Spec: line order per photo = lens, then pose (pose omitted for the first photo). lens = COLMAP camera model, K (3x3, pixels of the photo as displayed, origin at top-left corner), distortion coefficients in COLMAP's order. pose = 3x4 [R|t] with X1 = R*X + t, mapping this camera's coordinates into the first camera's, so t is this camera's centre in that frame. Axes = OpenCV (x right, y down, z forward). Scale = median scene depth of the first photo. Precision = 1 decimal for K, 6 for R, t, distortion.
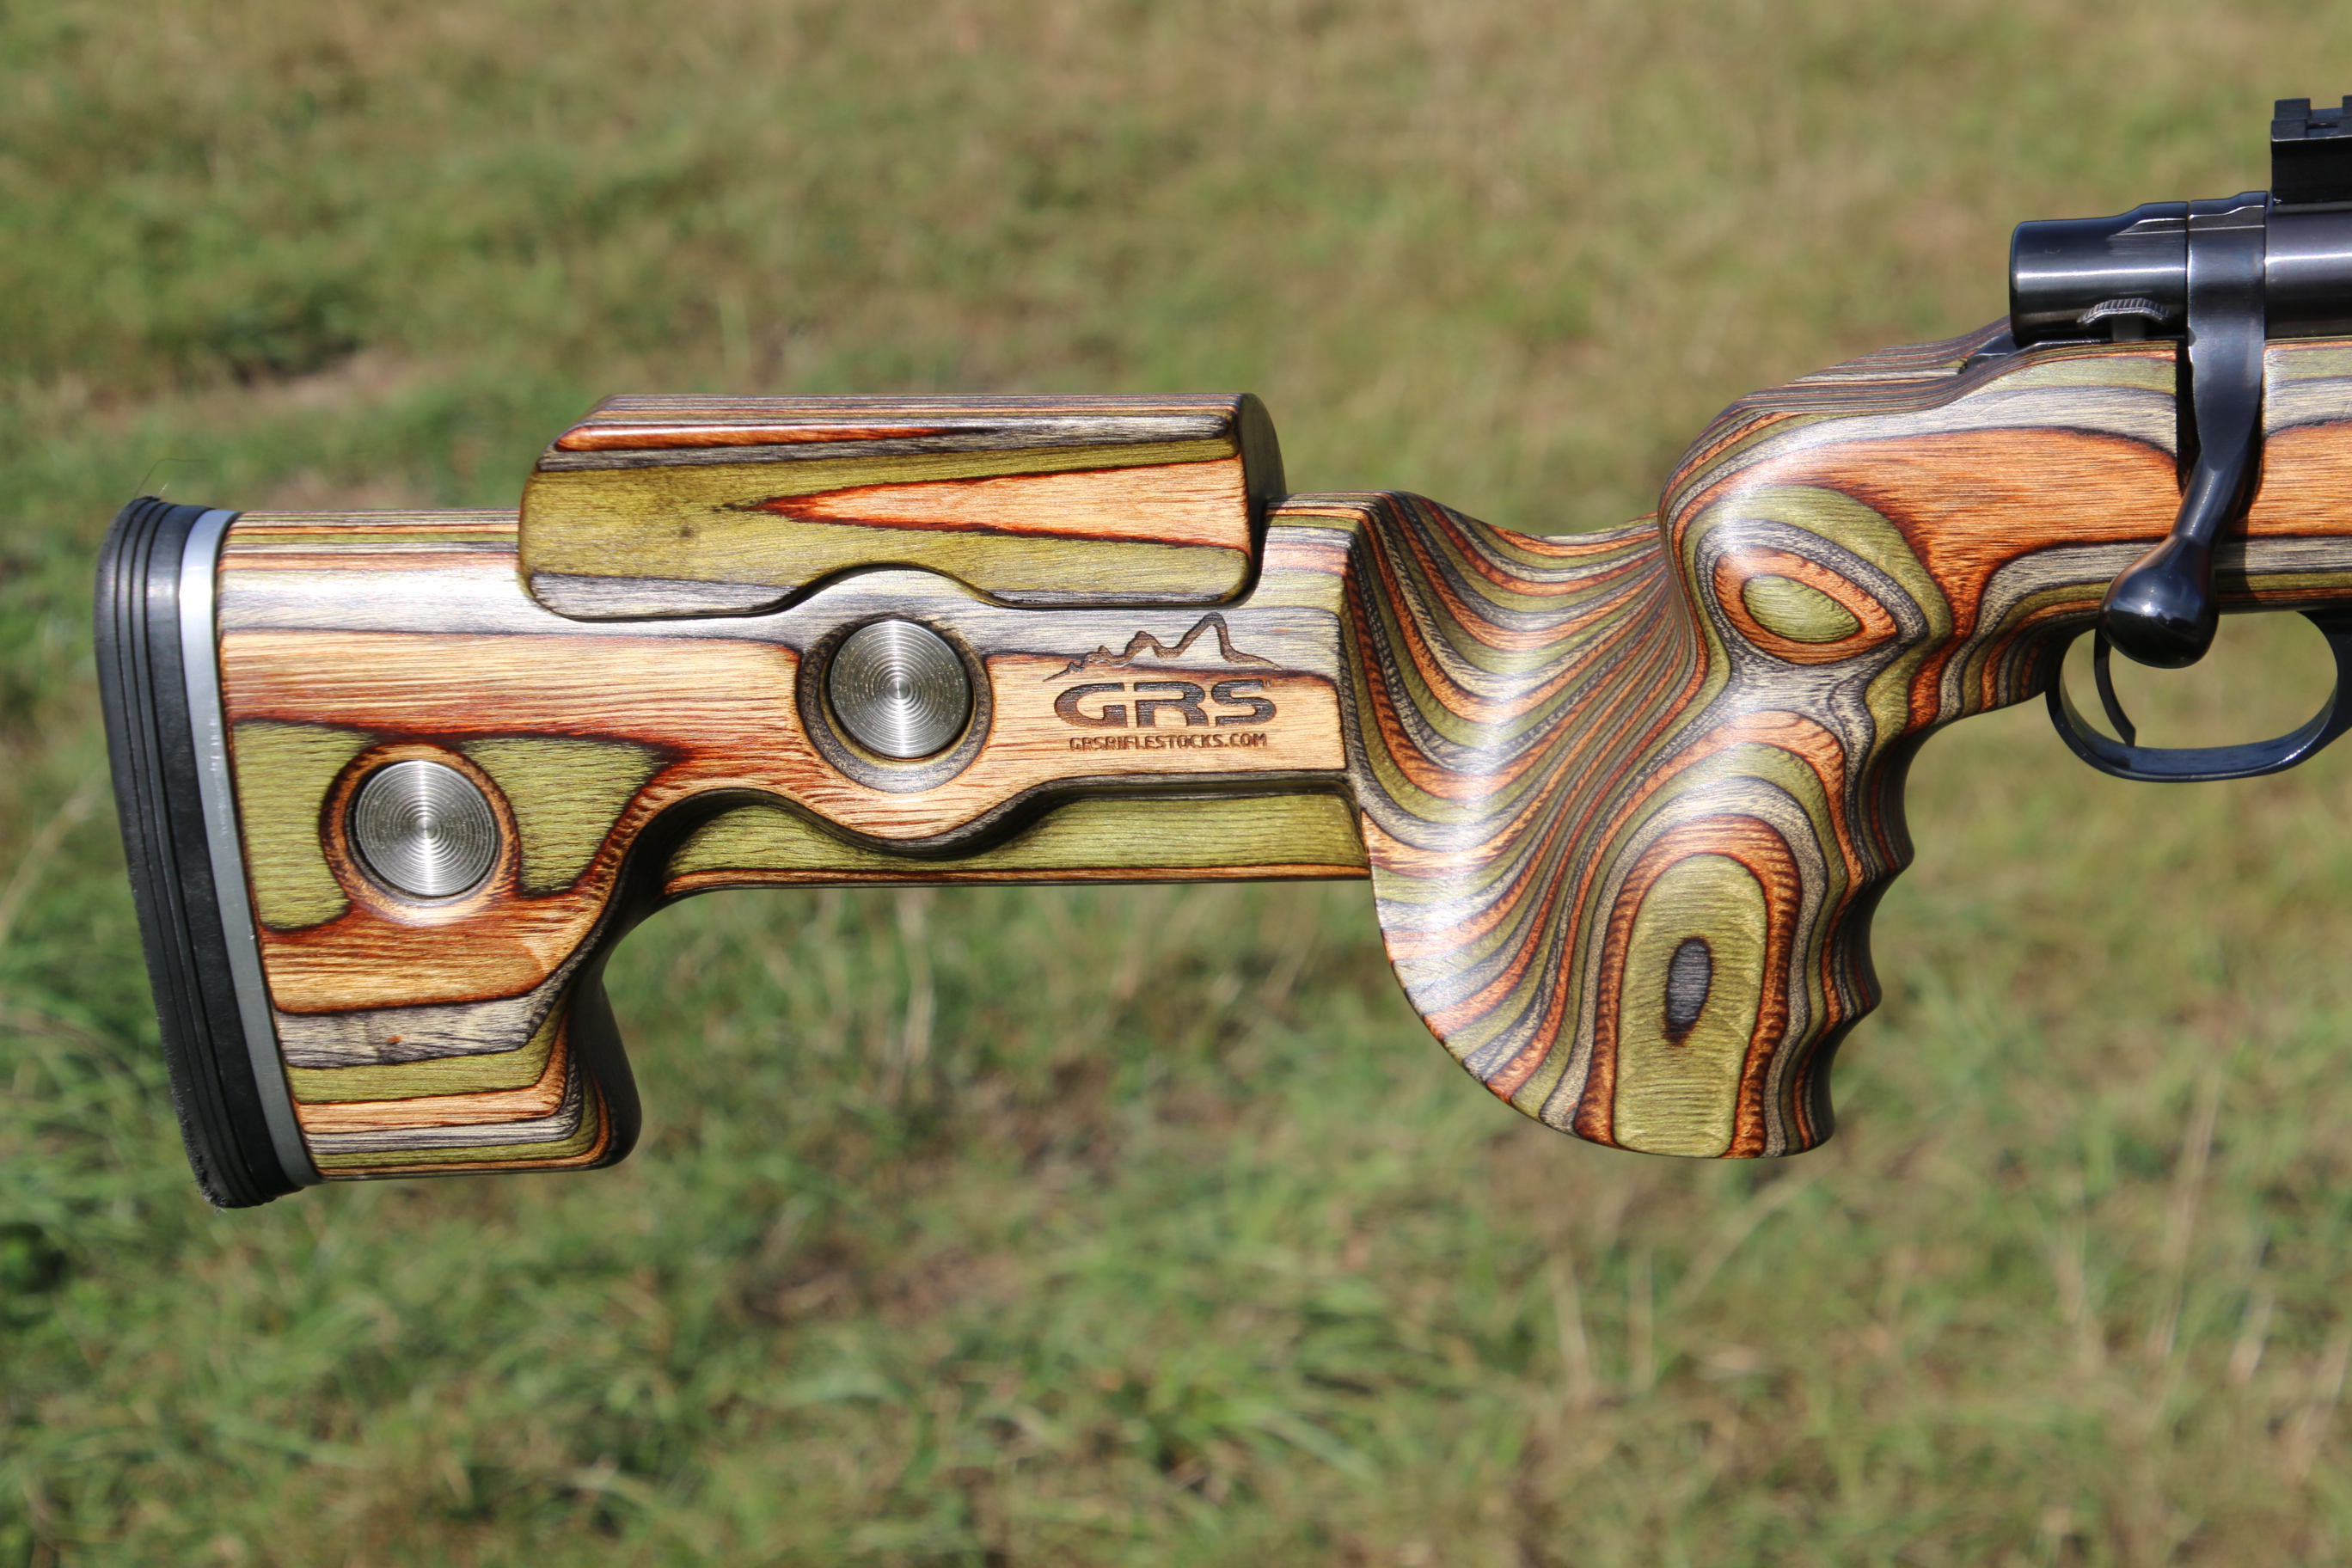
lens RADIAL K [[6063.8, 0, 1353.3], [0, 6063.8, 934.8], [0, 0, 1]] dist [0.553431, 3.194588]
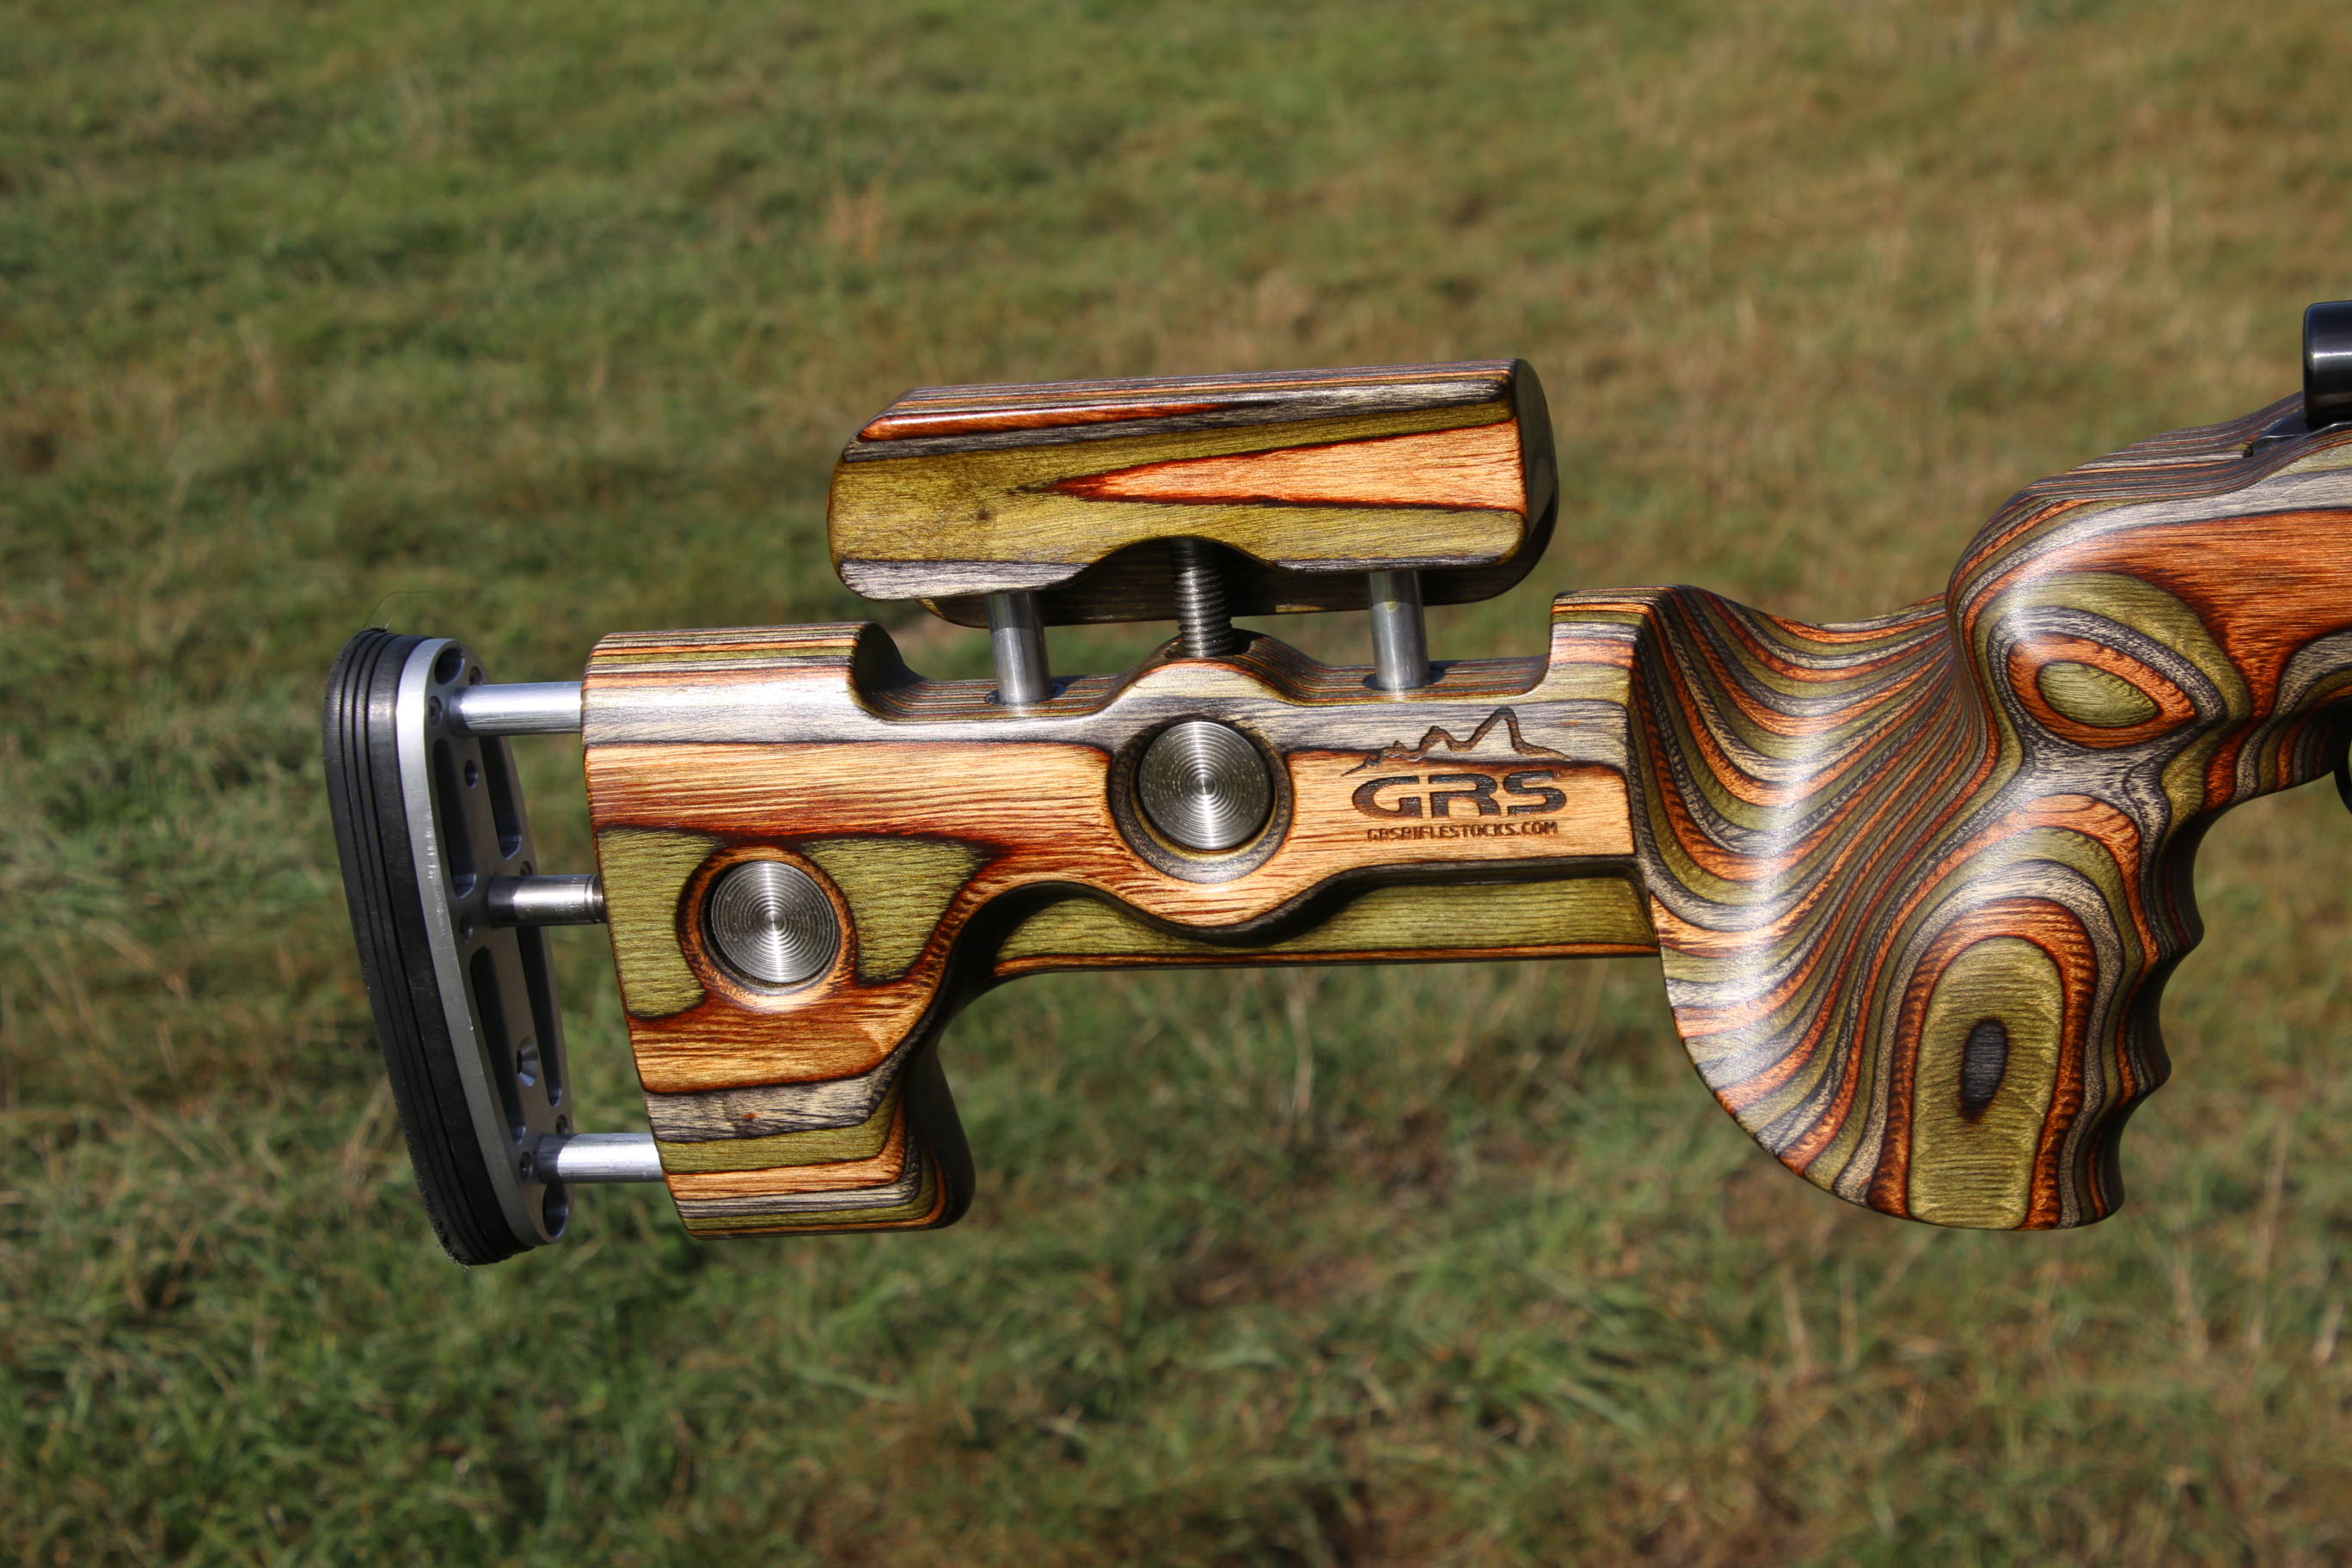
lens RADIAL K [[4087.4, 0, 1273.9], [0, 4087.4, 897.3], [0, 0, 1]] dist [0.177042, 1.088726]
pose [[0.998354, -0.019511, -0.053936, -0.025285], [0.020197, 0.999722, 0.012205, -0.029899], [0.053683, -0.013274, 0.998470, 0.299973]]
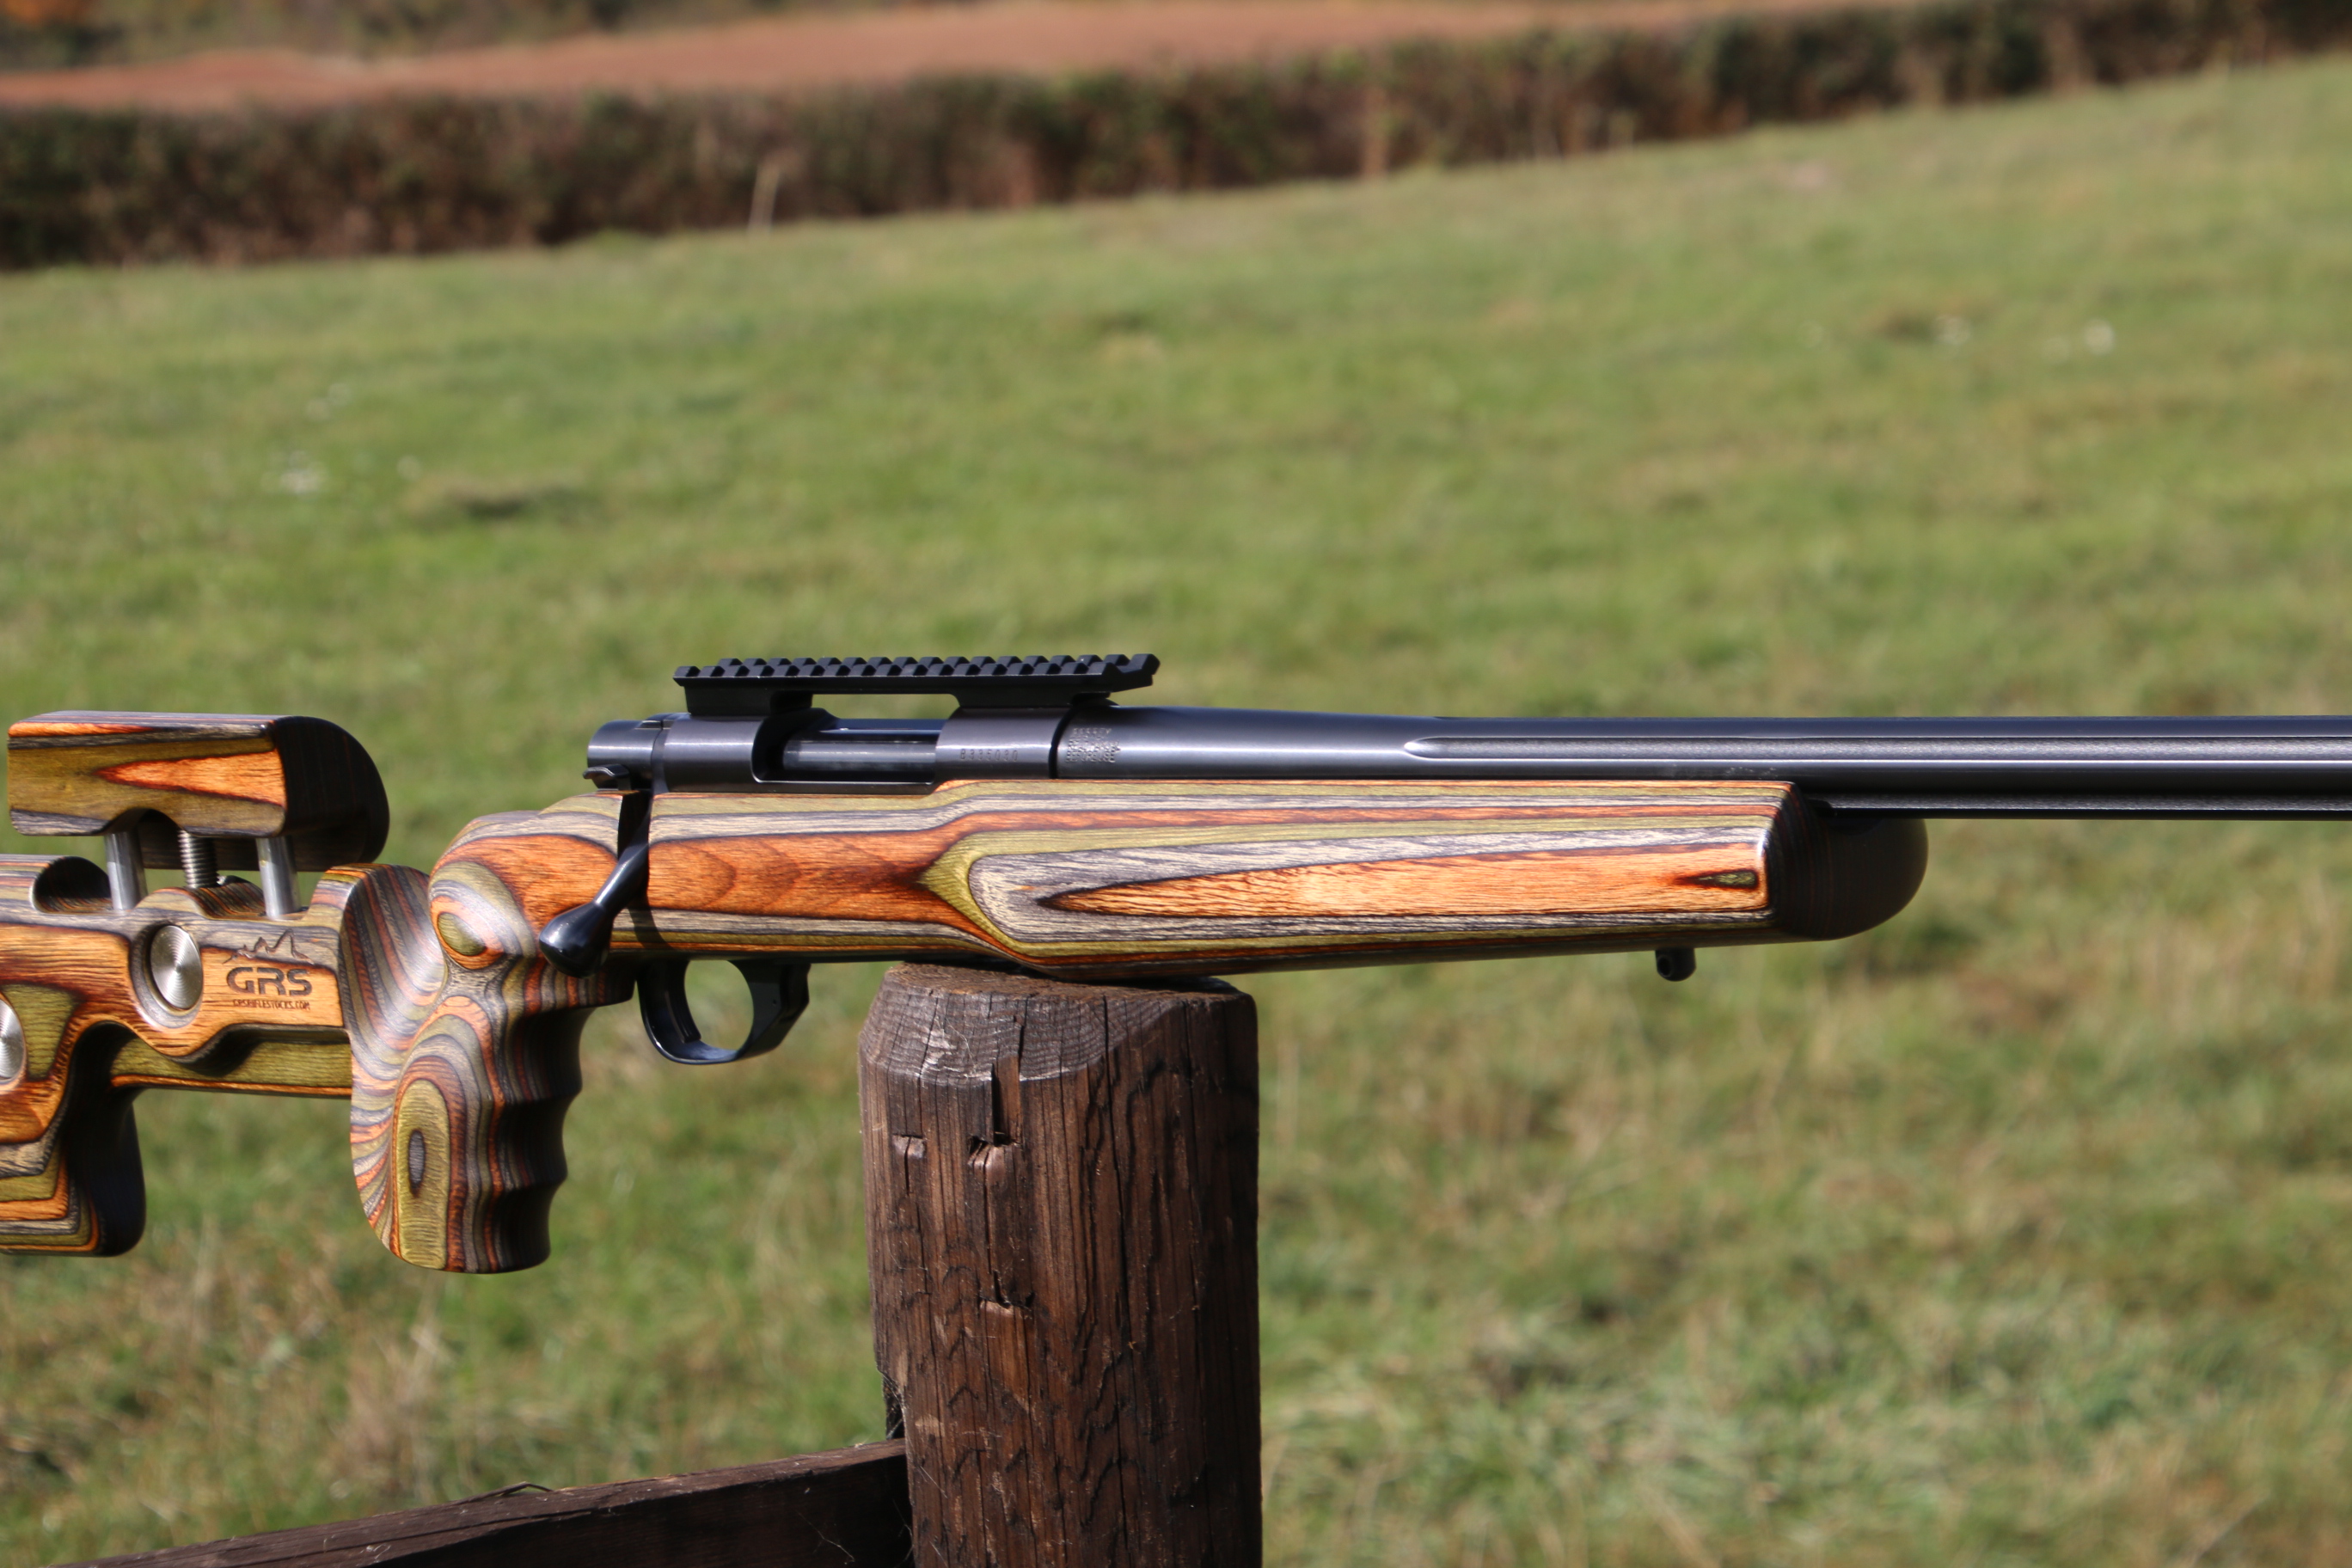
lens RADIAL K [[6063.8, 0, 1353.3], [0, 6063.8, 934.8], [0, 0, 1]] dist [0.553431, 3.194588]
pose [[0.837364, 0.064921, -0.542777, 1.155114], [-0.137825, 0.985918, -0.094705, 0.070468], [0.528986, 0.154111, 0.834520, -0.273092]]
